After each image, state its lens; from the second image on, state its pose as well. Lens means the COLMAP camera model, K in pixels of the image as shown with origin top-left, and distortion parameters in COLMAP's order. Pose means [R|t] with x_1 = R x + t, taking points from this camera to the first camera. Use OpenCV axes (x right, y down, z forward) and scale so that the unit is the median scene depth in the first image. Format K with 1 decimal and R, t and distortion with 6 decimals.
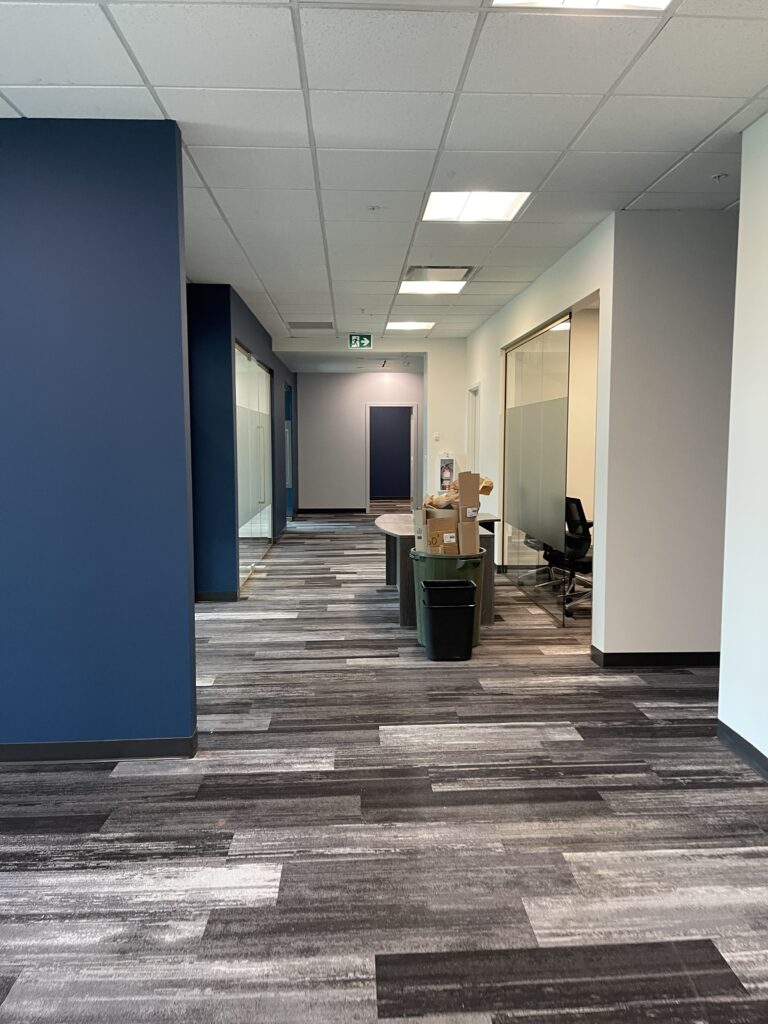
lens RADIAL K [[761.1, 0, 385.4], [0, 761.1, 512.0], [0, 0, 1]] dist [0.000506, 0.000020]
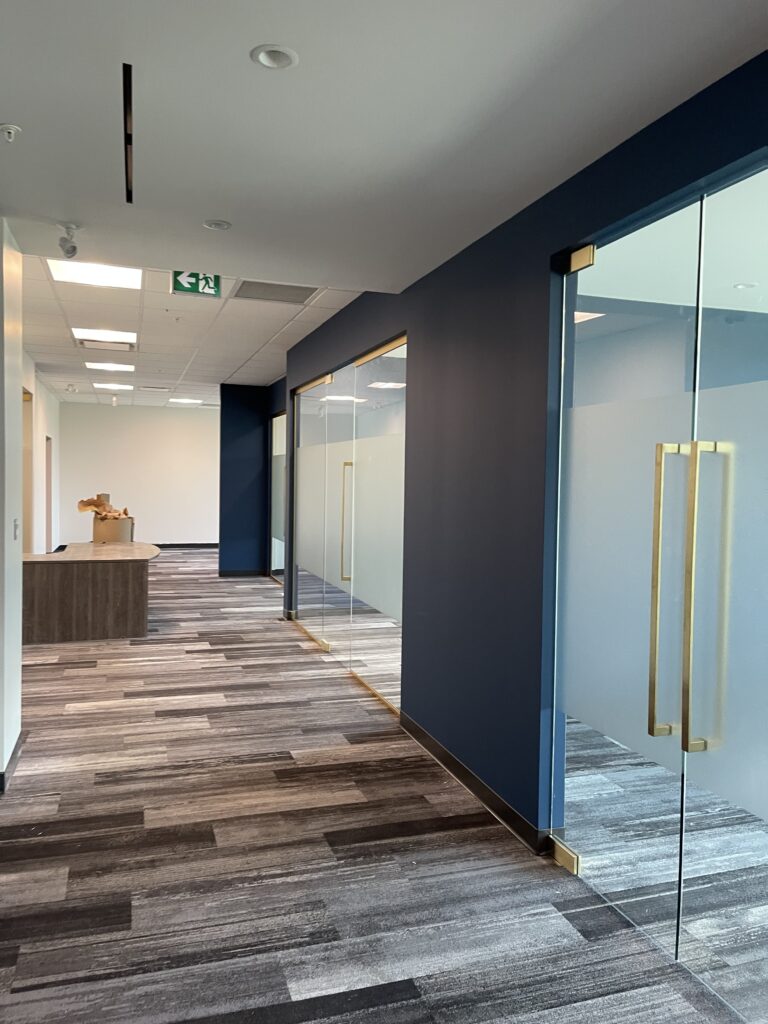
lens RADIAL K [[761.1, 0, 383.4], [0, 761.1, 509.6], [0, 0, 1]] dist [0.000506, 0.000020]
pose [[-0.961539, -0.014146, -0.274304, -0.017896], [-0.052545, 0.989702, 0.133149, -0.185781], [0.269596, 0.142442, -0.952380, 1.863516]]
